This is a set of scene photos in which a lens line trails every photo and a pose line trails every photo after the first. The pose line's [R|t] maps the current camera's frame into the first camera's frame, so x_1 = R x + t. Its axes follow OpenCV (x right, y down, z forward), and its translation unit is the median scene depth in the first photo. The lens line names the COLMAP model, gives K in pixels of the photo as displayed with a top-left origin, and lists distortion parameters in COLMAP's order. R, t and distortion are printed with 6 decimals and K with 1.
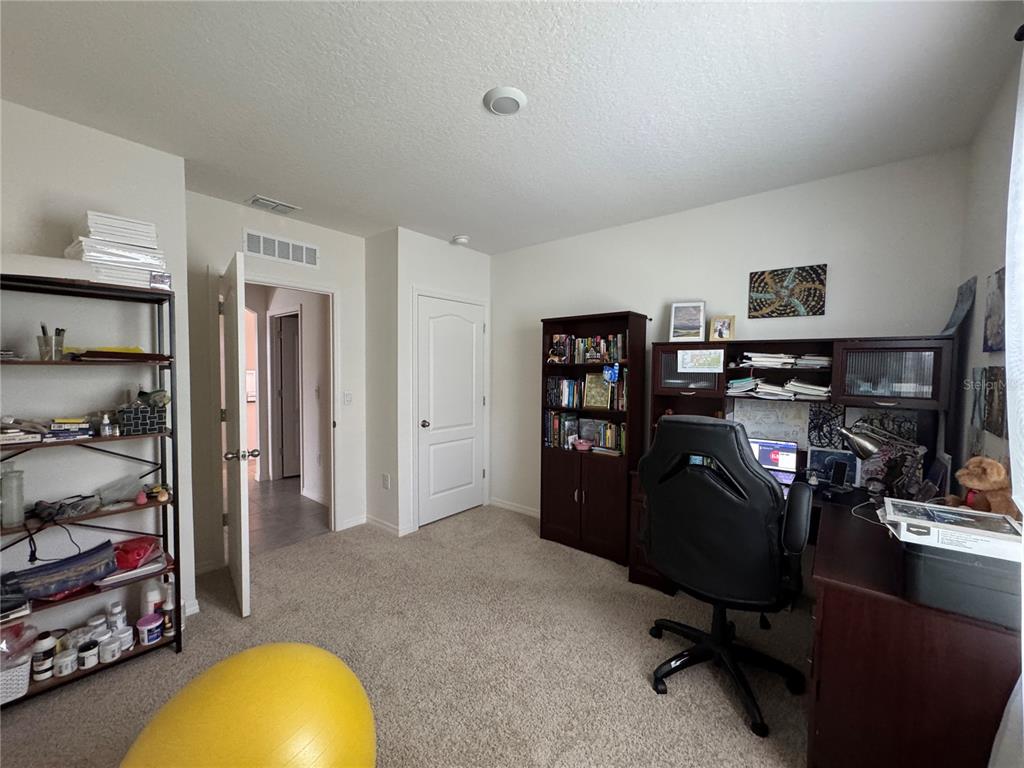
lens RADIAL K [[411.0, 0, 513.6], [0, 411.0, 384.0], [0, 0, 1]] dist [-0.002449, -0.000650]
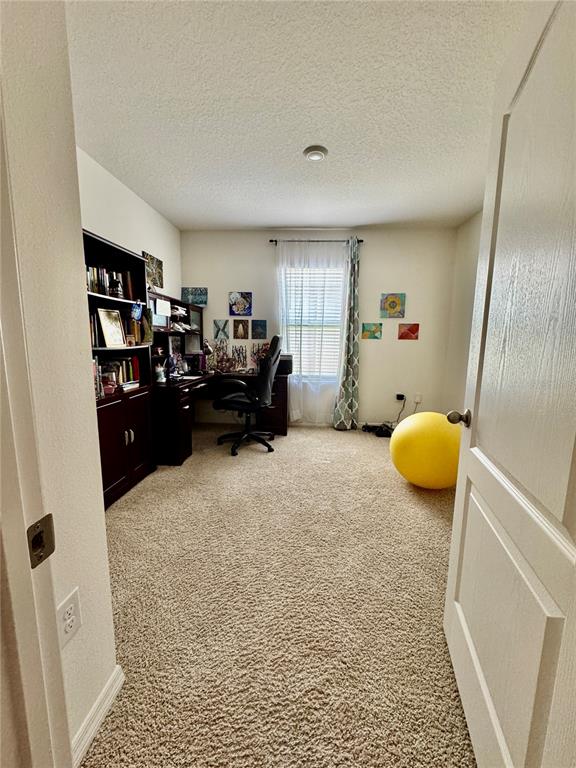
lens RADIAL K [[308.3, 0, 289.6], [0, 308.3, 385.2], [0, 0, 1]] dist [-0.002449, -0.000650]
pose [[-0.568192, -0.139938, 0.810910, -0.784091], [0.010040, 0.984182, 0.176874, 0.028665], [-0.822835, 0.108640, -0.557799, 1.312539]]
